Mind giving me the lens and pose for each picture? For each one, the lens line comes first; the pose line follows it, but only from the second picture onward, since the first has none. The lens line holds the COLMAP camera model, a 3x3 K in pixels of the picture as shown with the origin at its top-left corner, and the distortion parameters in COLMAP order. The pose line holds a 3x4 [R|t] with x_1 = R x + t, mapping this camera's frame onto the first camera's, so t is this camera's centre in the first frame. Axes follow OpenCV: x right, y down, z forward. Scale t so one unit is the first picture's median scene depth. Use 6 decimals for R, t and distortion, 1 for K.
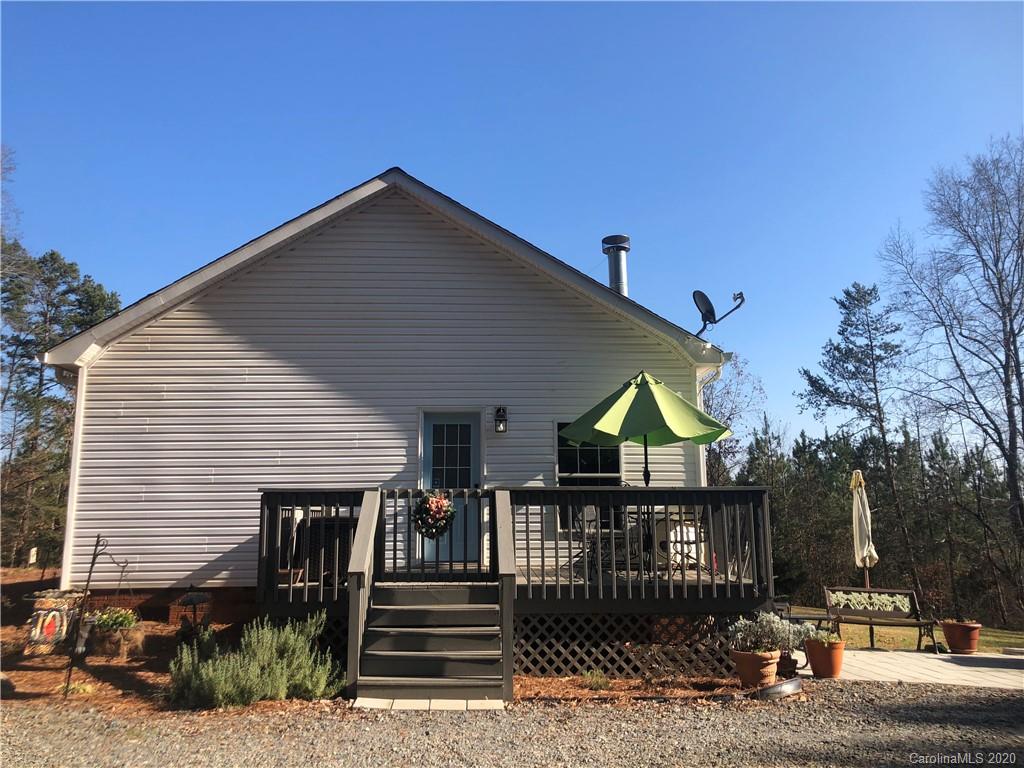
lens RADIAL K [[810.6, 0, 512.0], [0, 810.6, 384.0], [0, 0, 1]] dist [-0.001795, 0.006659]
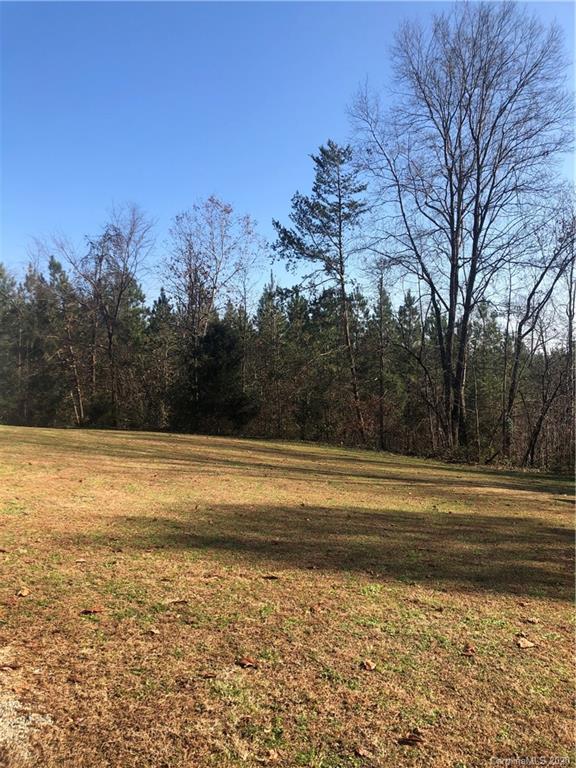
lens RADIAL K [[615.6, 0, 291.2], [0, 615.6, 387.0], [0, 0, 1]] dist [0.075970, -0.125841]
pose [[0.972156, -0.001065, 0.234333, 0.189586], [-0.046510, 0.979219, 0.197401, 0.033794], [-0.229674, -0.202804, 0.951904, 0.179145]]
